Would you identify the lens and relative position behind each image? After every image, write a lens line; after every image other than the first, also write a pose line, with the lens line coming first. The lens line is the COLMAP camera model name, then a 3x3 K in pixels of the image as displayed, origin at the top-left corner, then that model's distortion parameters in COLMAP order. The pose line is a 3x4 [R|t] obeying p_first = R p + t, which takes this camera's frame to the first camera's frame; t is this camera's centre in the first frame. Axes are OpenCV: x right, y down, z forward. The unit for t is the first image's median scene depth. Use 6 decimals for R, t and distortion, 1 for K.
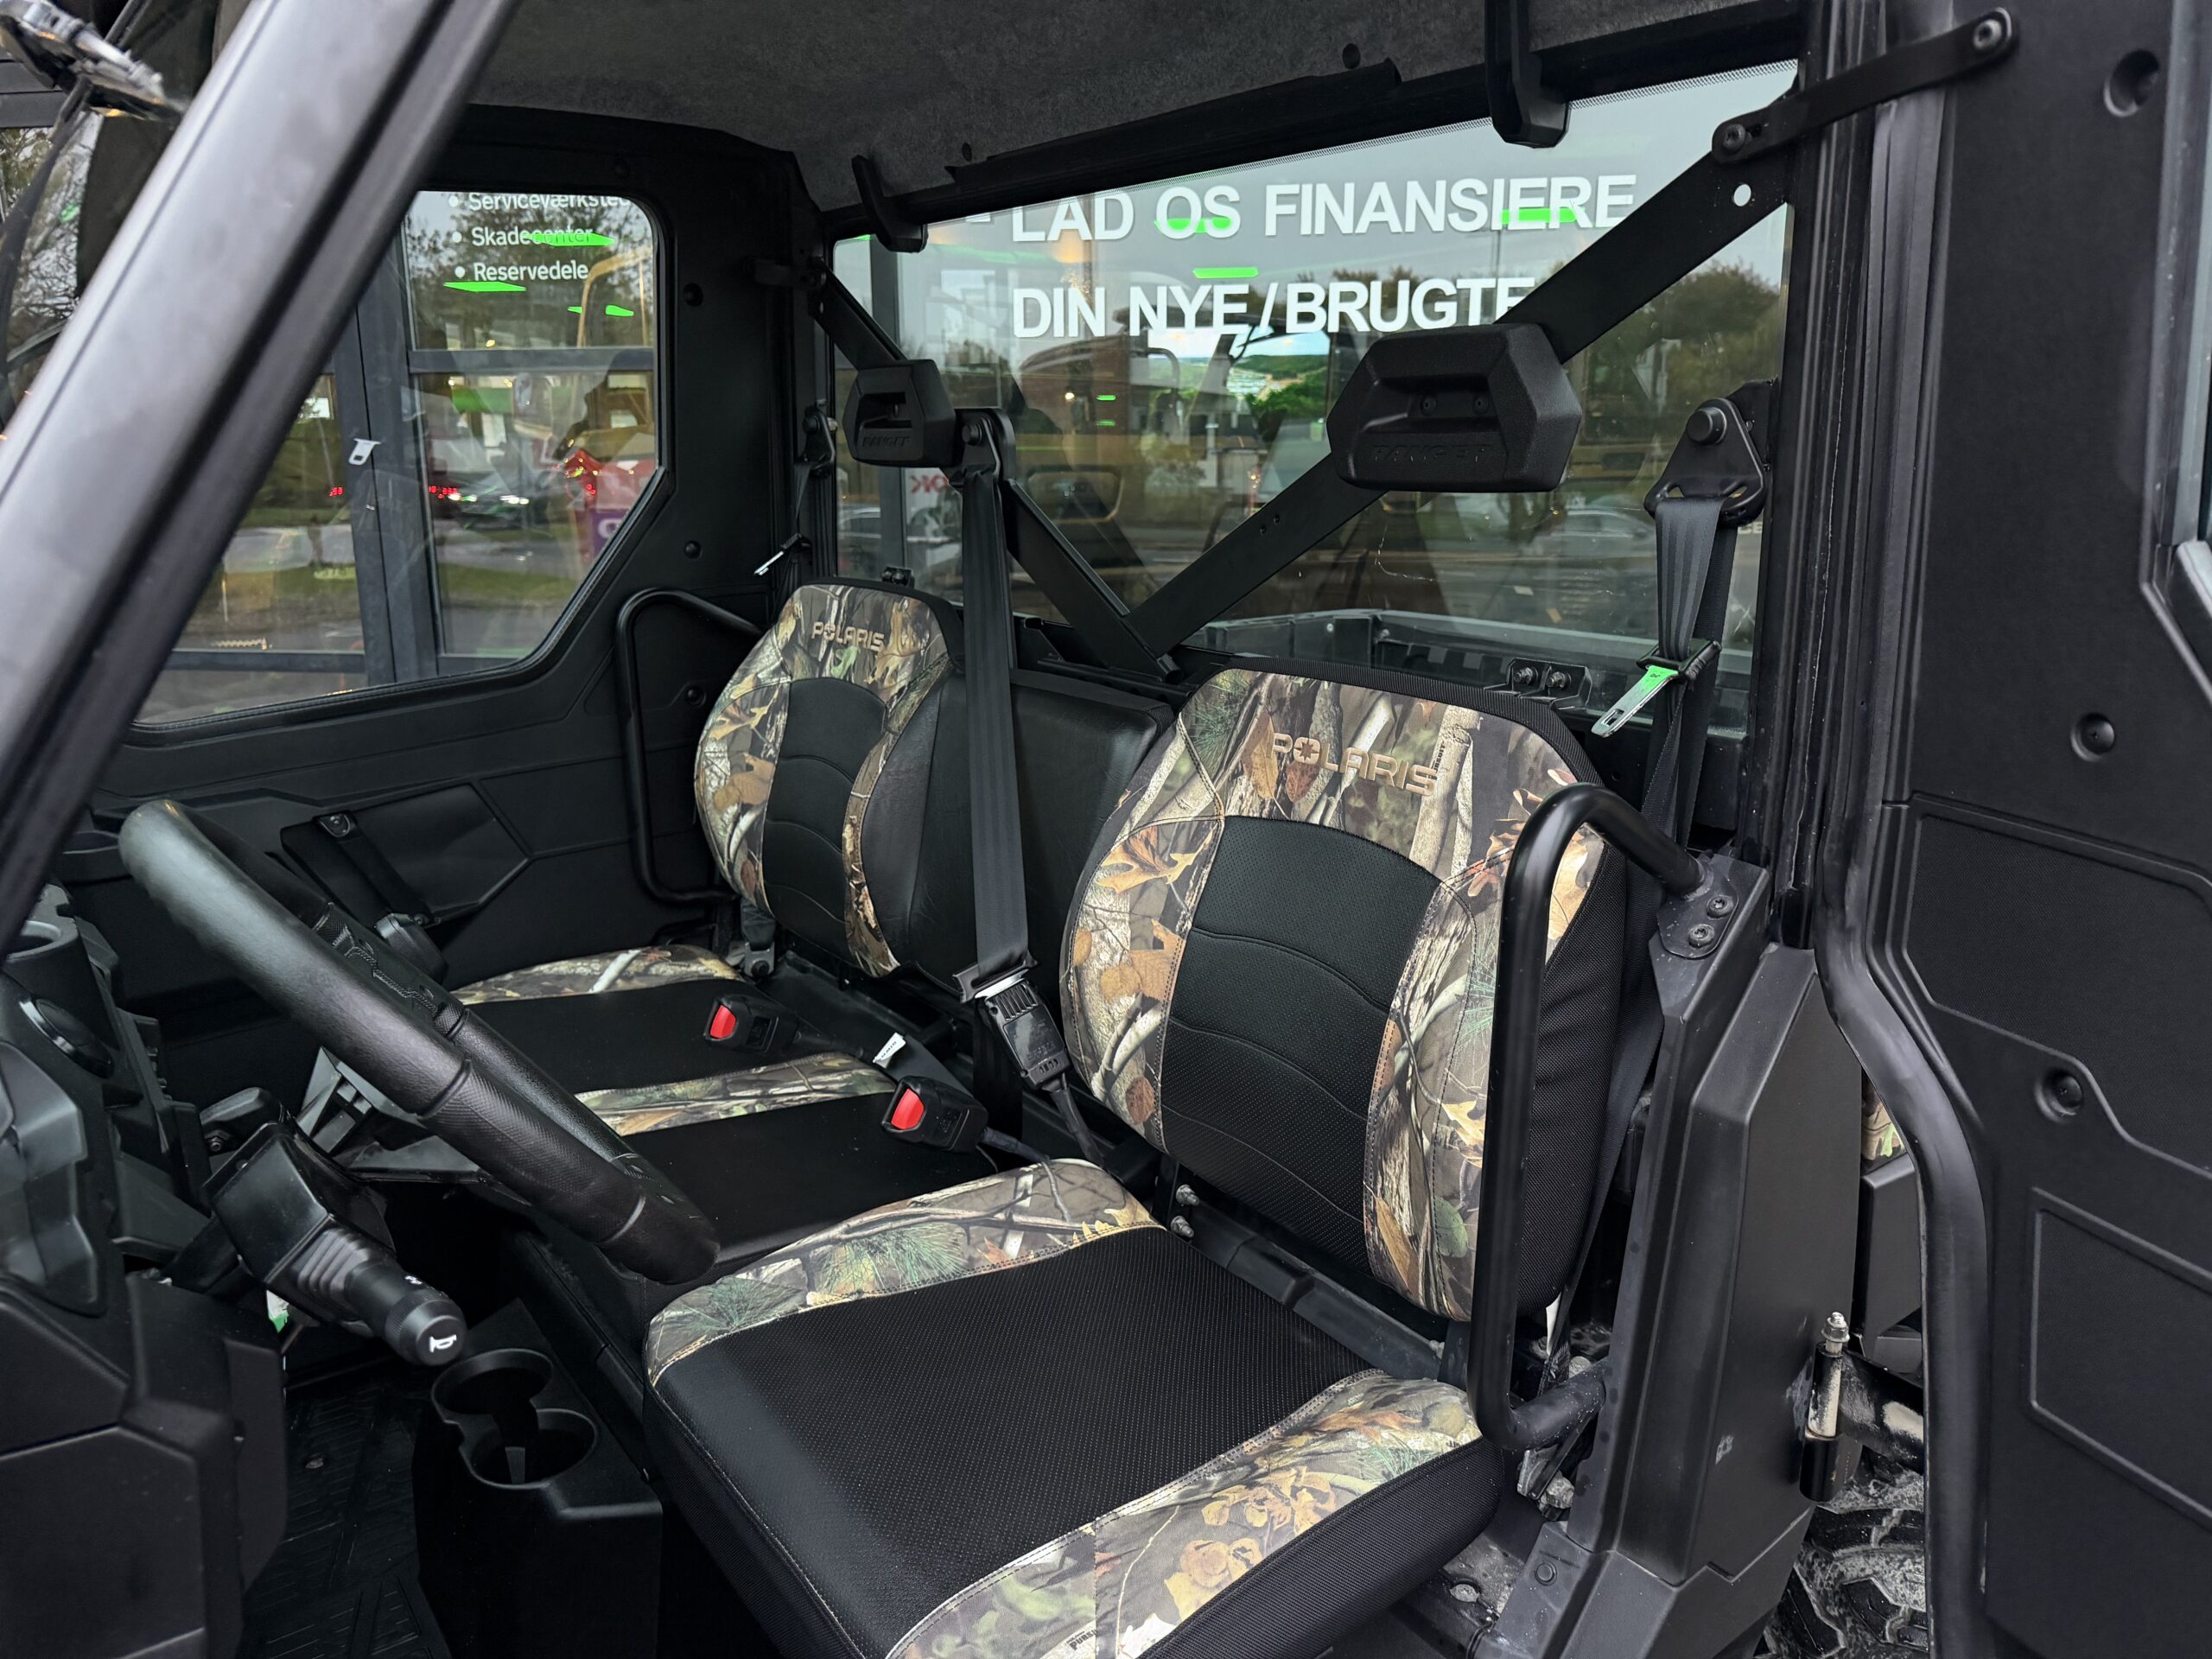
lens RADIAL K [[1550.0, 0, 1106.0], [0, 1550.0, 829.5], [0, 0, 1]] dist [0.100896, -0.201218]
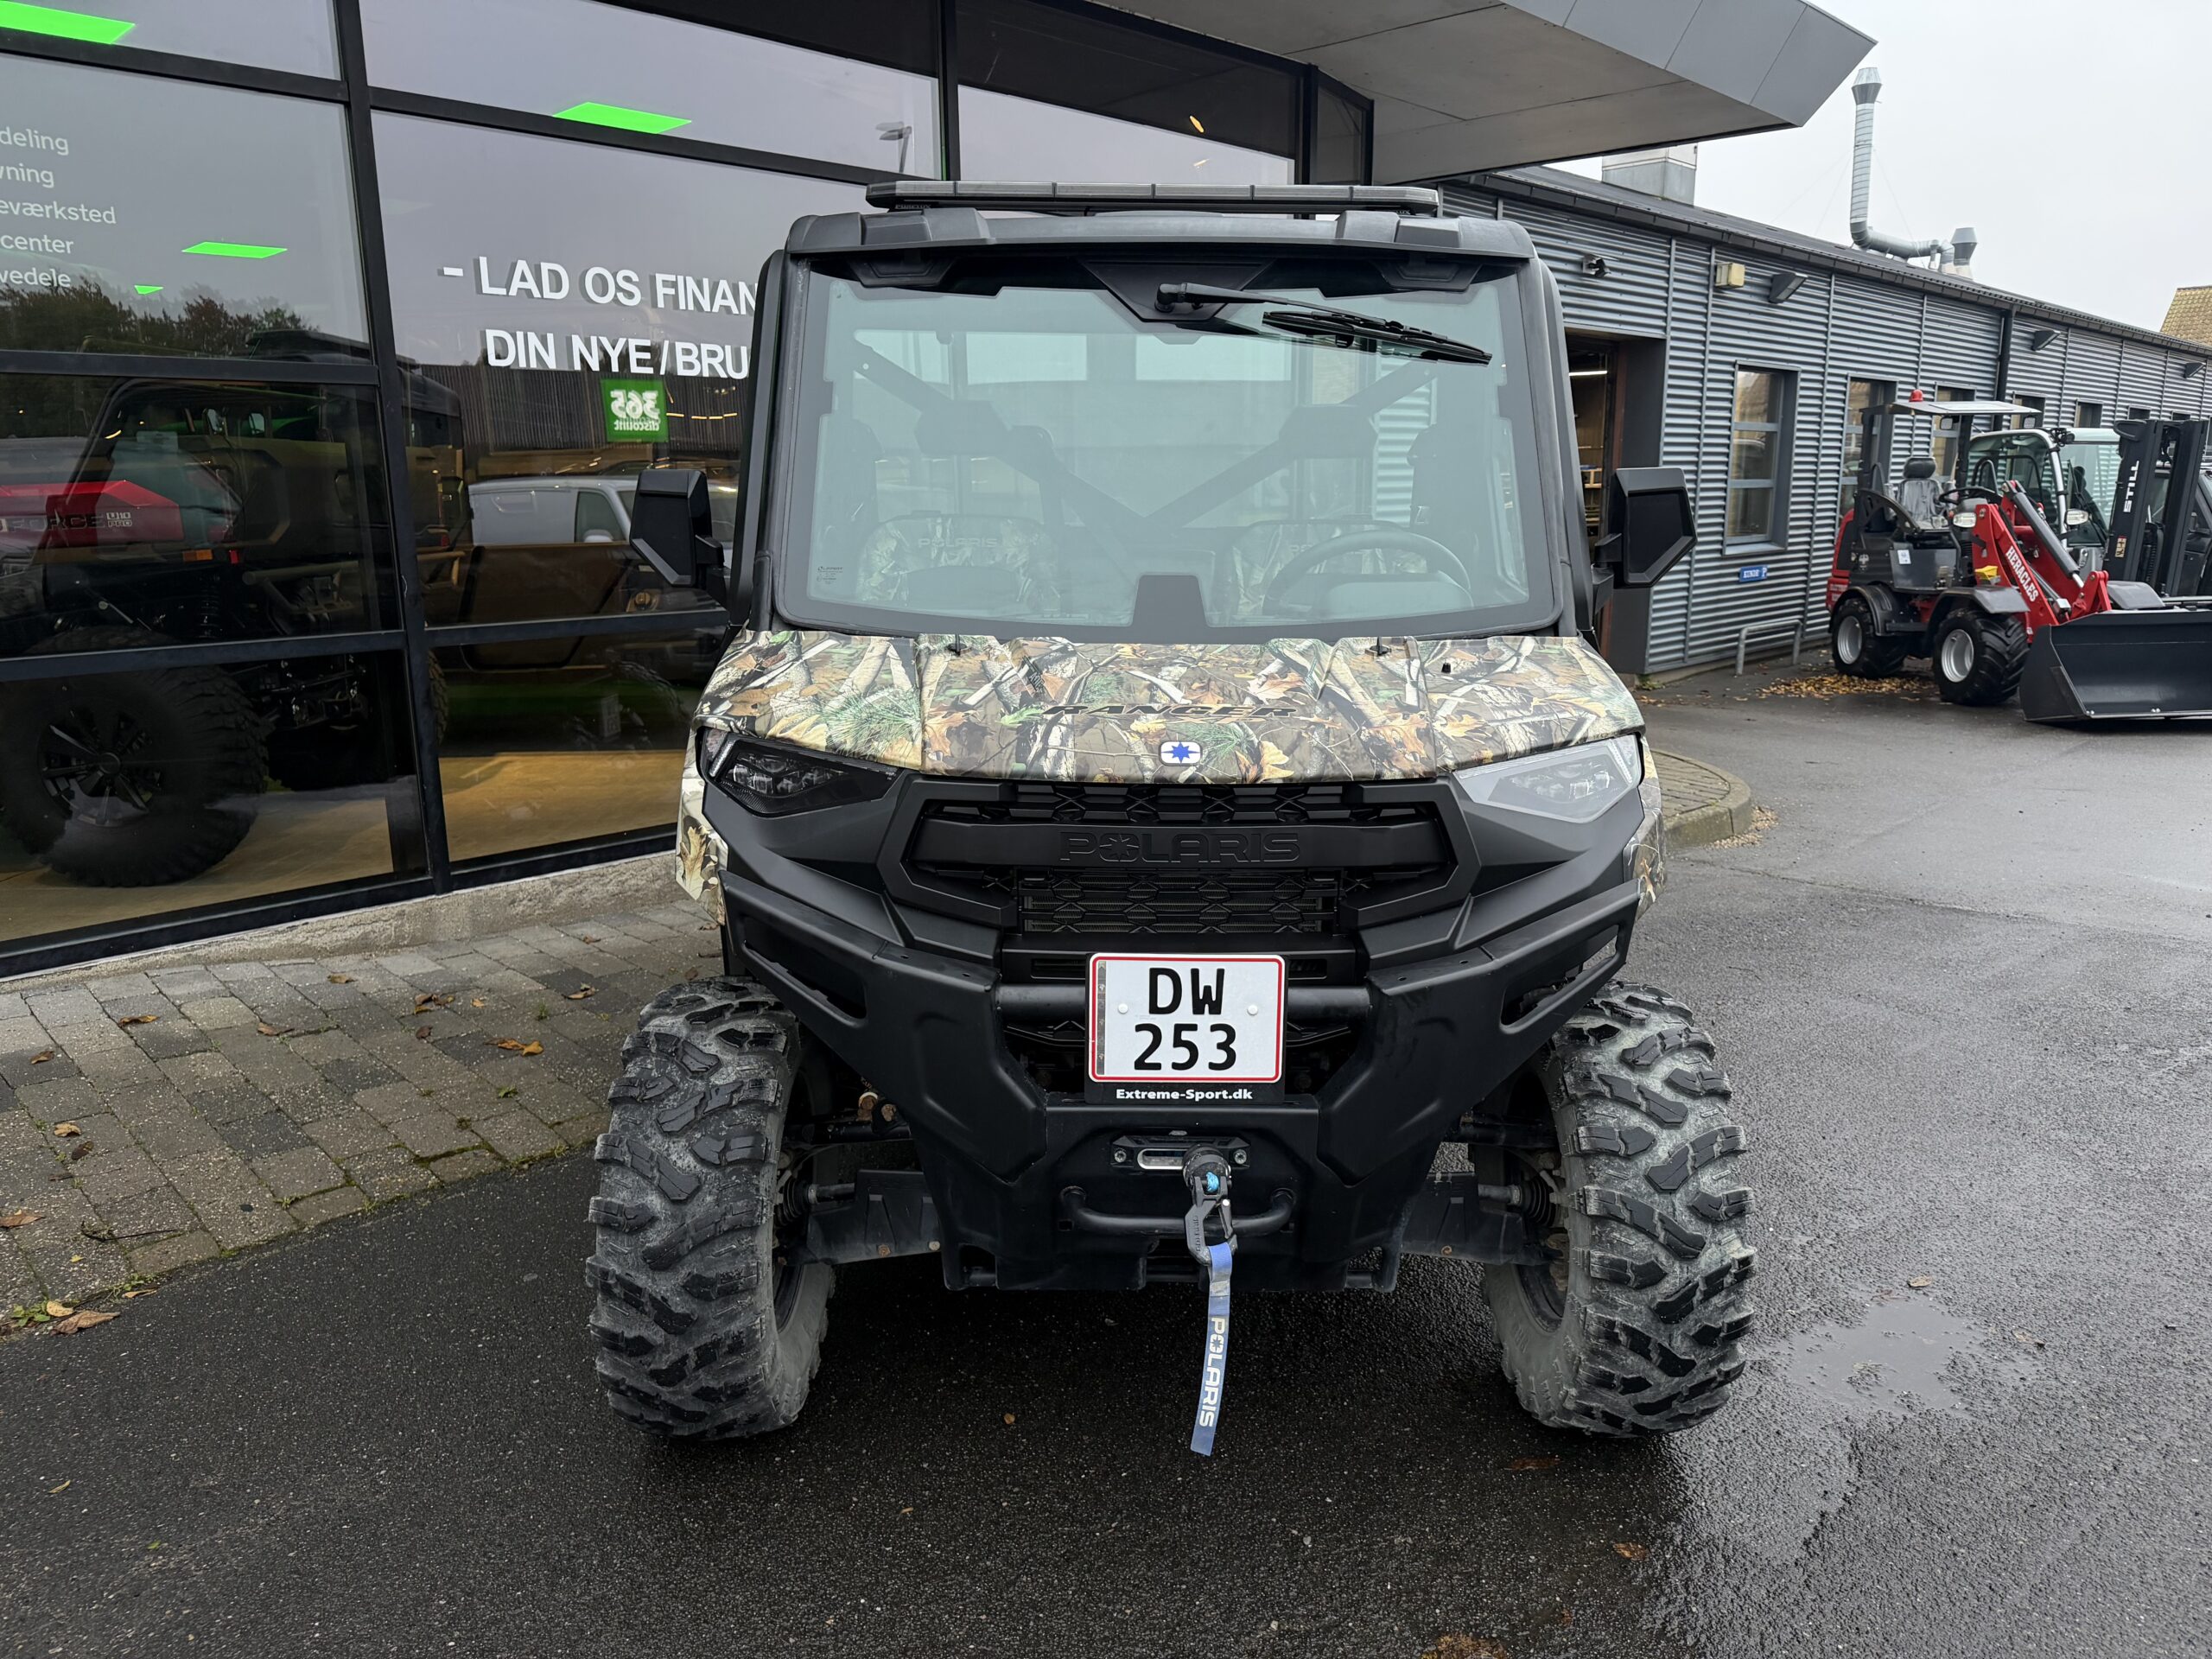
lens RADIAL K [[1584.4, 0, 1100.0], [0, 1584.4, 821.8], [0, 0, 1]] dist [0.078917, -0.115828]
pose [[0.596314, -0.170776, 0.784376, -0.893217], [0.192417, 0.979032, 0.066874, 0.062662], [-0.779350, 0.111050, 0.616670, -0.169490]]
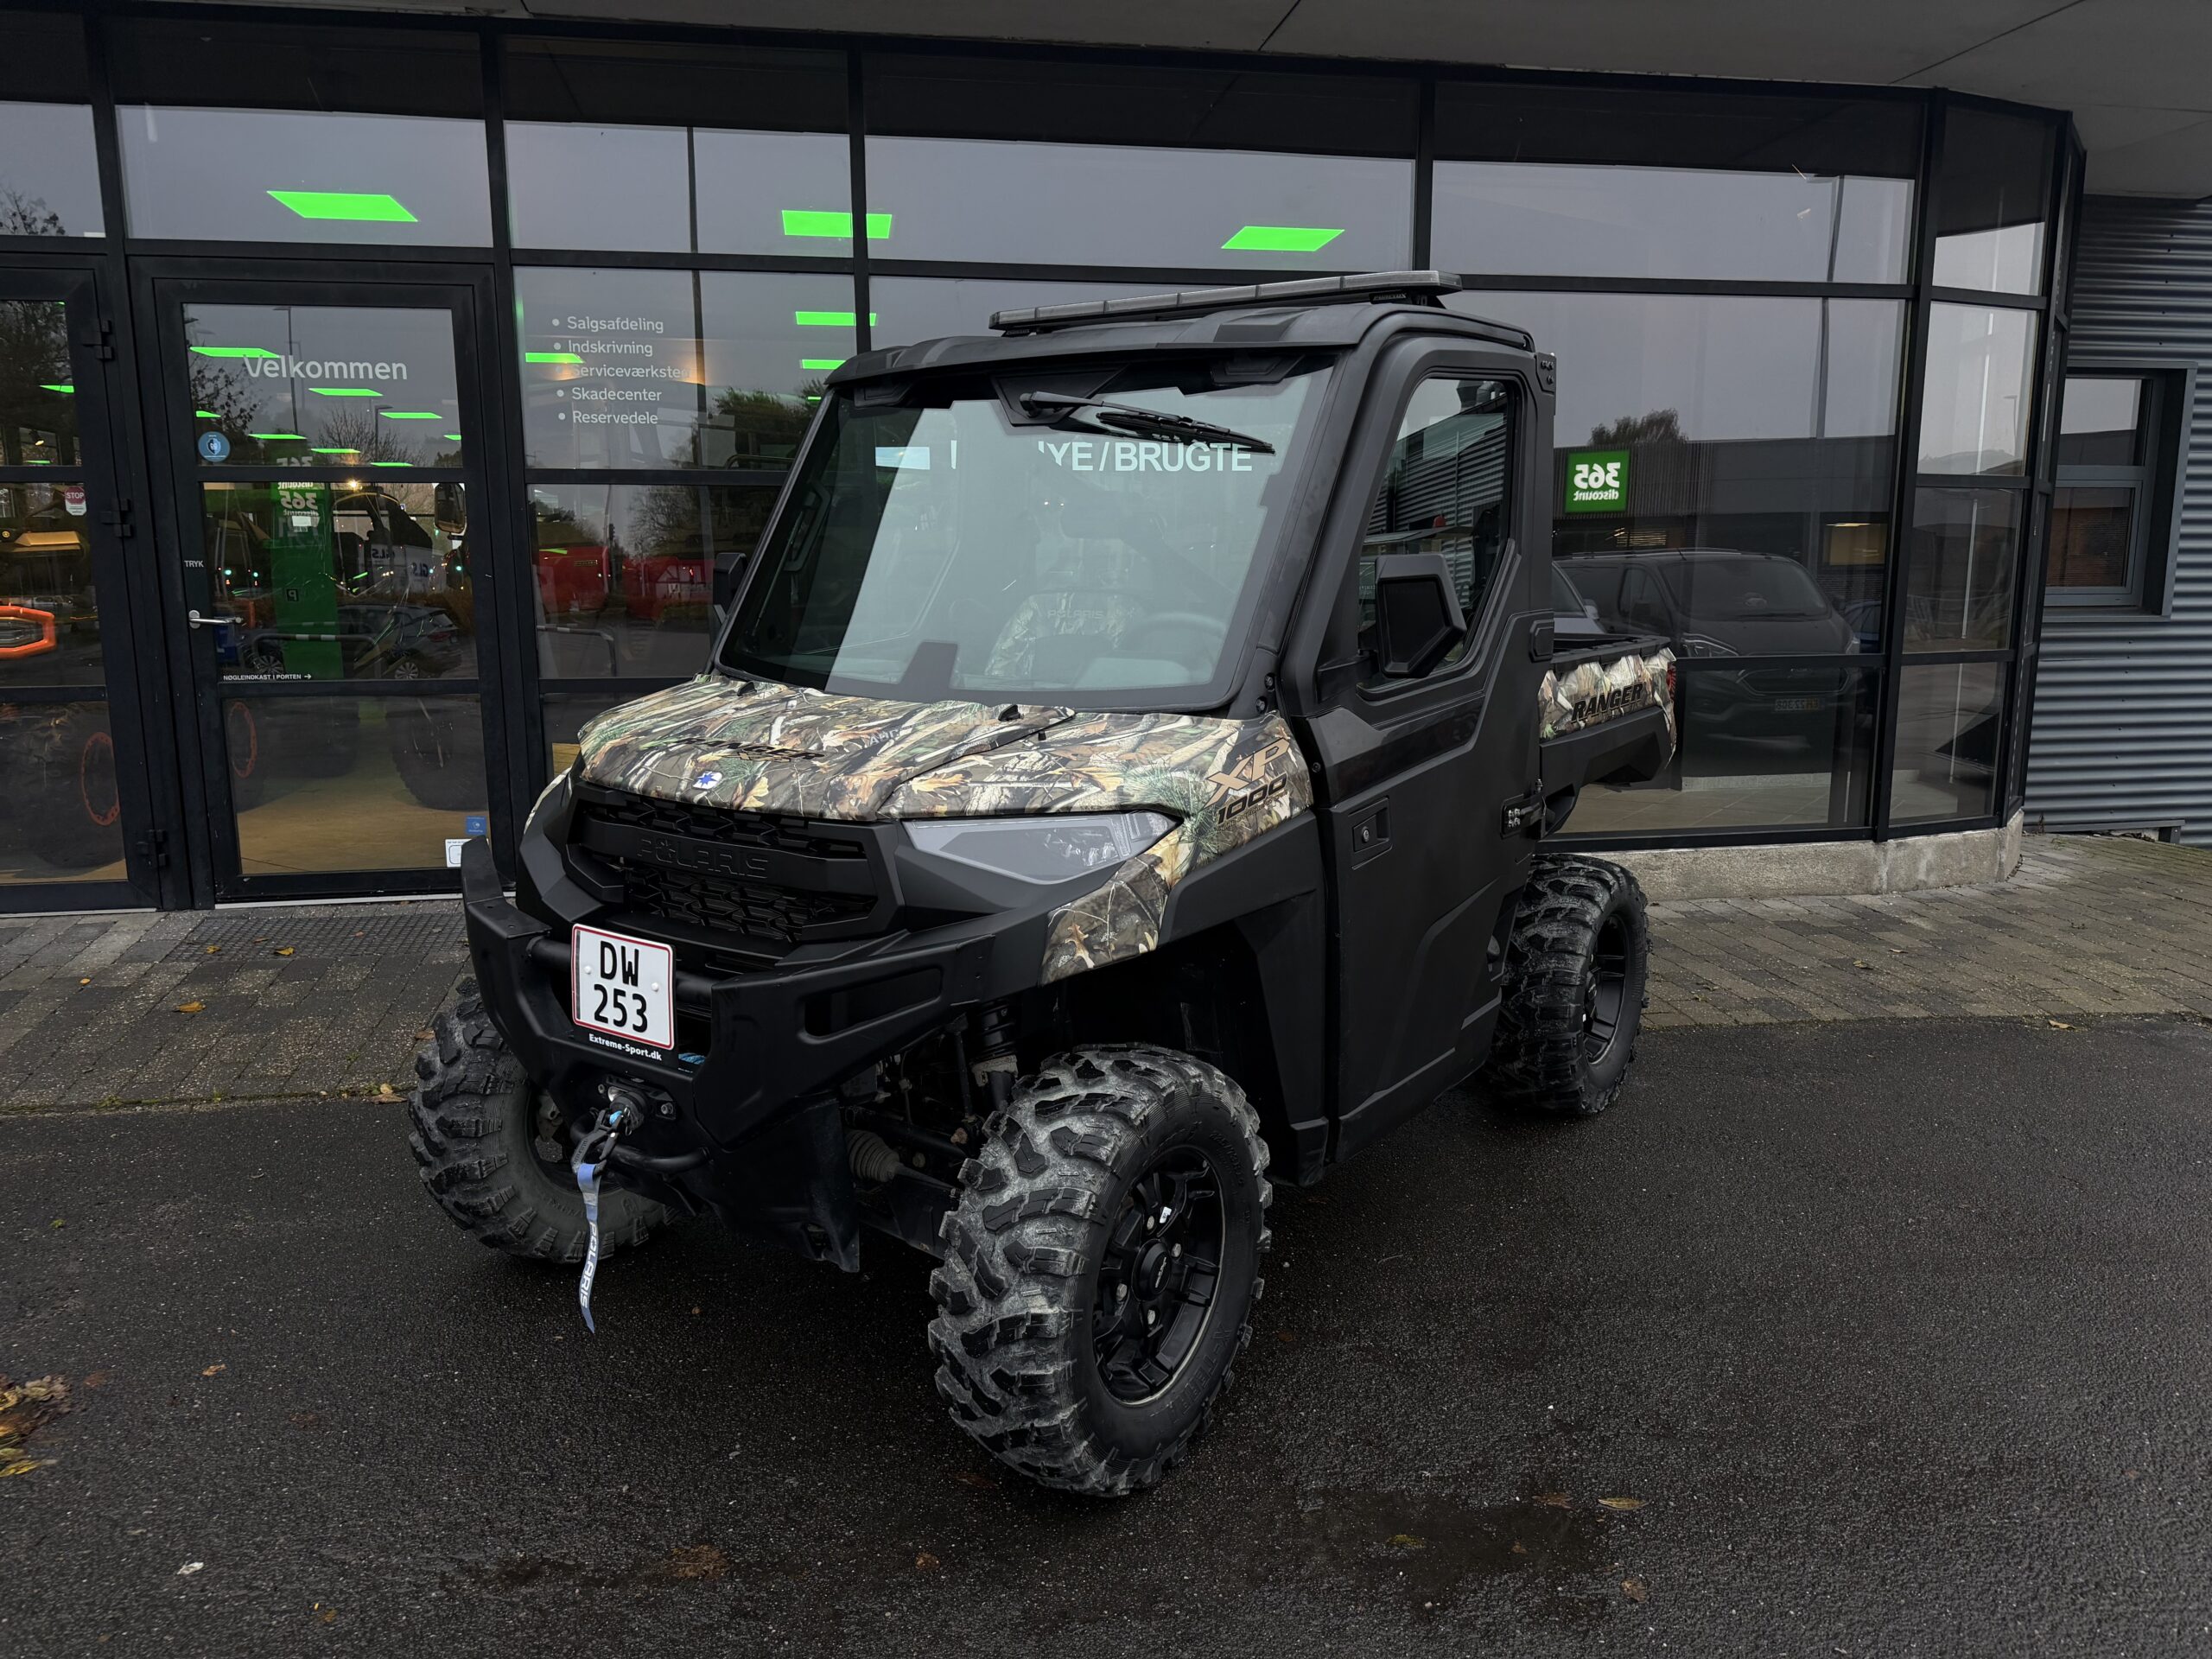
lens RADIAL K [[1555.2, 0, 1098.9], [0, 1555.2, 817.4], [0, 0, 1]] dist [0.058725, -0.061314]
pose [[0.951026, -0.052889, 0.304551, -0.443116], [0.074715, 0.995371, -0.060455, 0.159593], [-0.299944, 0.080249, 0.950575, -0.580395]]
